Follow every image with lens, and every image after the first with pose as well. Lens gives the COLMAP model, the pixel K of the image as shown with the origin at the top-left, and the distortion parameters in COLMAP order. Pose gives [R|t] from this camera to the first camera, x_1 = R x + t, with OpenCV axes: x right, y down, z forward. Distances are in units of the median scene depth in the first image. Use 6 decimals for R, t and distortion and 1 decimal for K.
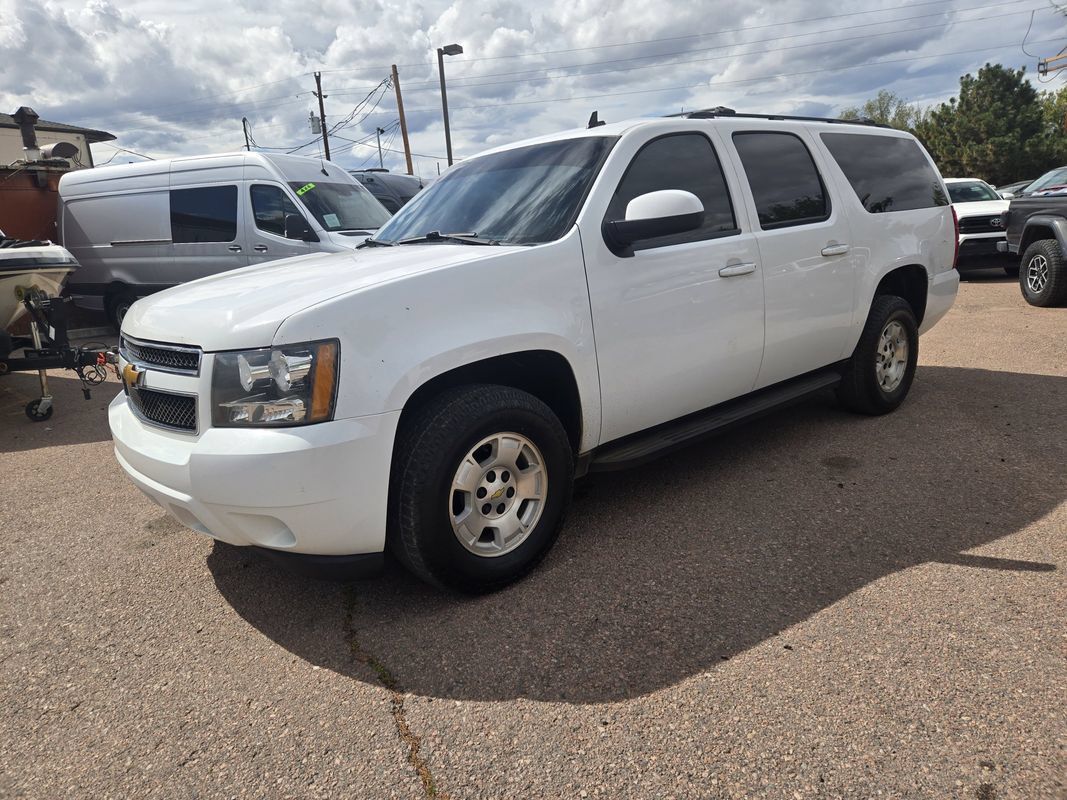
lens RADIAL K [[705.7, 0, 549.7], [0, 705.7, 400.3], [0, 0, 1]] dist [0.069855, -0.057143]
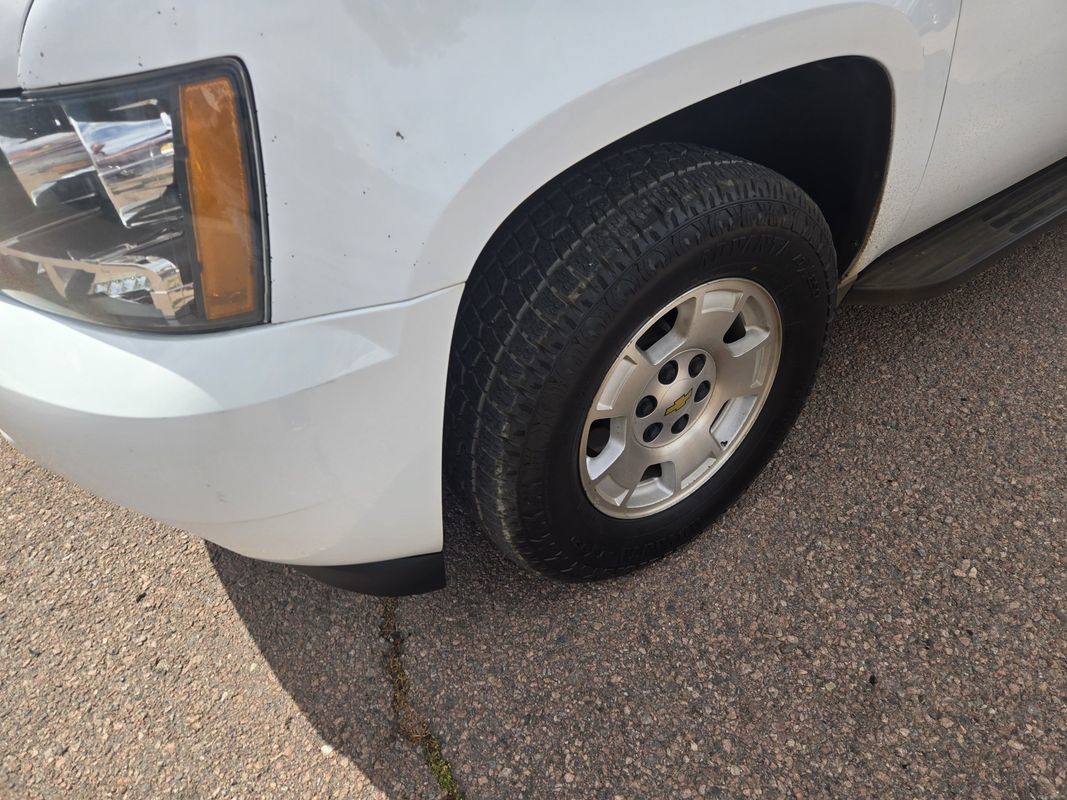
lens RADIAL K [[705.7, 0, 549.7], [0, 705.7, 400.3], [0, 0, 1]] dist [0.069855, -0.057143]
pose [[0.991901, 0.069846, -0.106089, -0.109865], [-0.013074, 0.886940, 0.461700, -0.084654], [0.126342, -0.456573, 0.880669, 0.585281]]
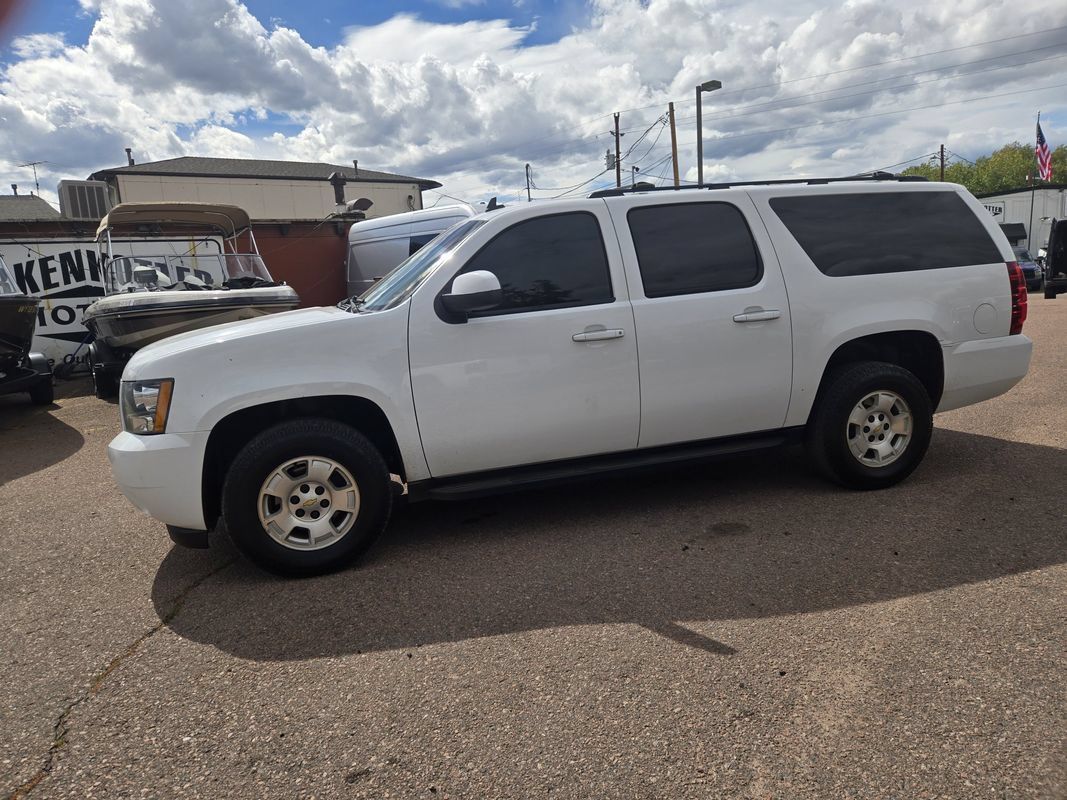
lens RADIAL K [[716.8, 0, 544.7], [0, 716.8, 397.0], [0, 0, 1]] dist [0.067665, -0.060653]
pose [[0.907235, 0.079655, -0.413012, 0.865563], [-0.095818, 0.995226, -0.018535, -0.079837], [0.409564, 0.056389, 0.910537, -0.048817]]
